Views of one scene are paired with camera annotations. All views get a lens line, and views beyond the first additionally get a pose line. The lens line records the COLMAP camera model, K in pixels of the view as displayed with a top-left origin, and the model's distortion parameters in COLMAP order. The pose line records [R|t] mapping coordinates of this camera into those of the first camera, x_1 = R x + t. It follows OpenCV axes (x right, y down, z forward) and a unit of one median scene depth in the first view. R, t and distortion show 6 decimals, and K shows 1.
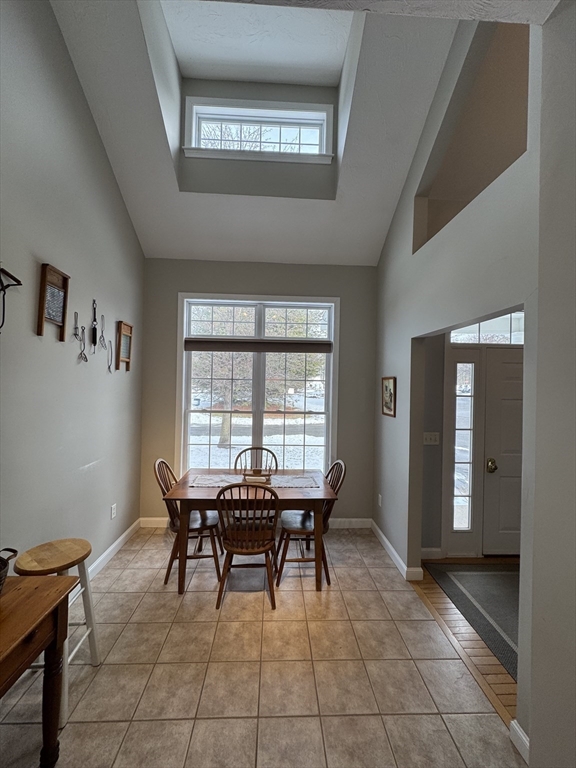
lens RADIAL K [[307.0, 0, 286.6], [0, 307.0, 384.8], [0, 0, 1]] dist [0.001582, -0.001000]
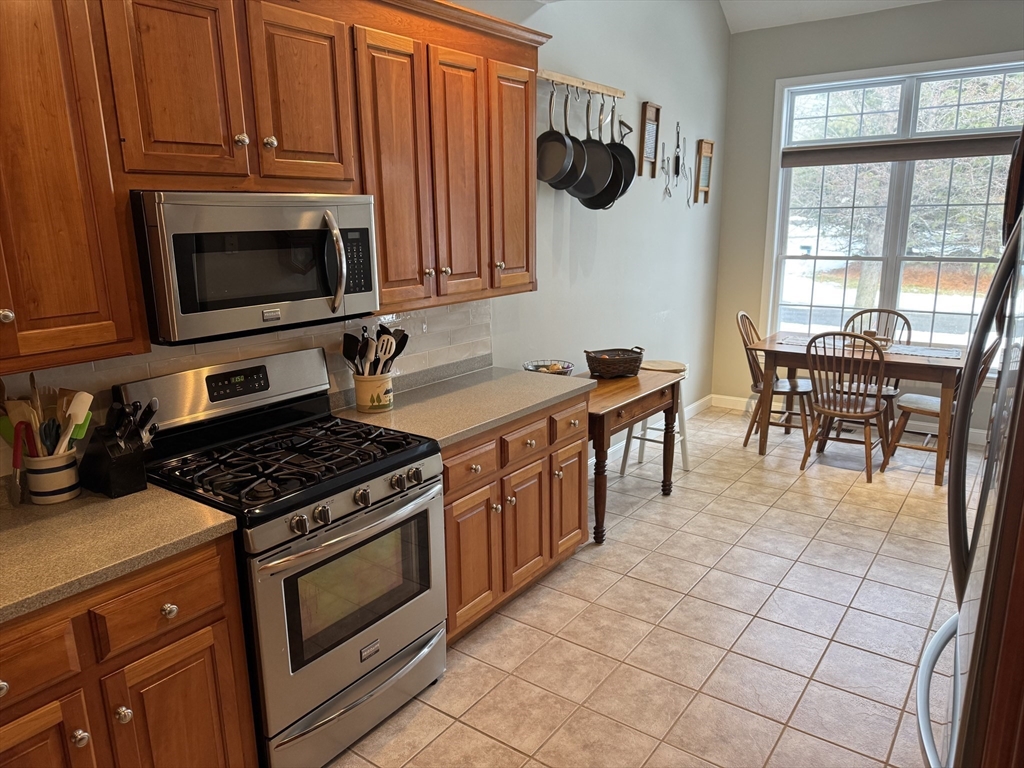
lens RADIAL K [[724.1, 0, 506.4], [0, 724.1, 384.4], [0, 0, 1]] dist [0.044636, -0.057055]
pose [[0.778502, 0.110193, -0.617893, 0.331435], [0.029315, 0.977009, 0.211172, 0.000315], [0.626957, -0.182511, 0.757374, -0.938848]]
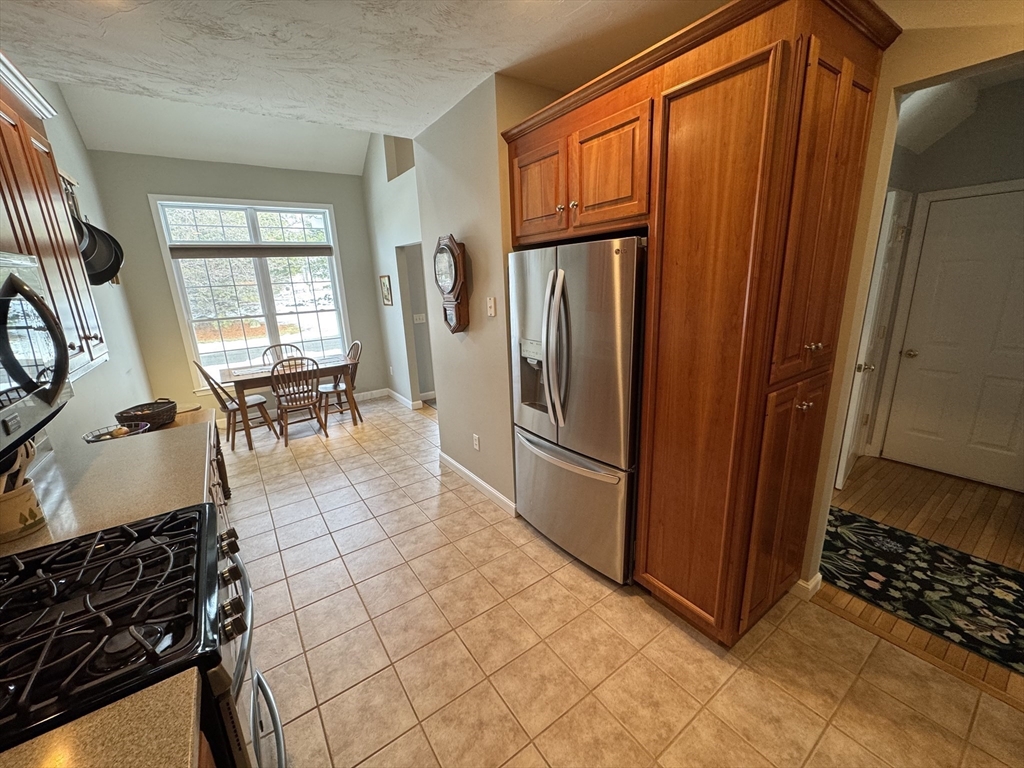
lens RADIAL K [[409.4, 0, 510.3], [0, 409.4, 383.3], [0, 0, 1]] dist [0.001582, -0.001000]
pose [[0.839225, -0.190007, 0.509508, -0.221122], [0.062329, 0.964404, 0.256983, 0.002979], [-0.540200, -0.183910, 0.821195, -0.925485]]
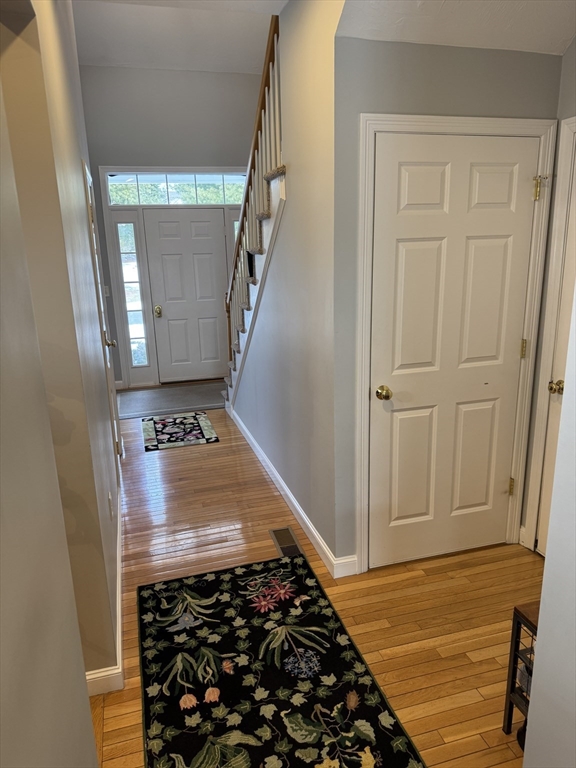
lens RADIAL K [[543.1, 0, 284.0], [0, 543.1, 384.6], [0, 0, 1]] dist [0.044636, -0.057055]
pose [[0.972347, -0.107673, 0.207239, 0.758693], [0.052020, 0.964939, 0.257269, 0.017622], [-0.227674, -0.239374, 0.943856, -1.382230]]
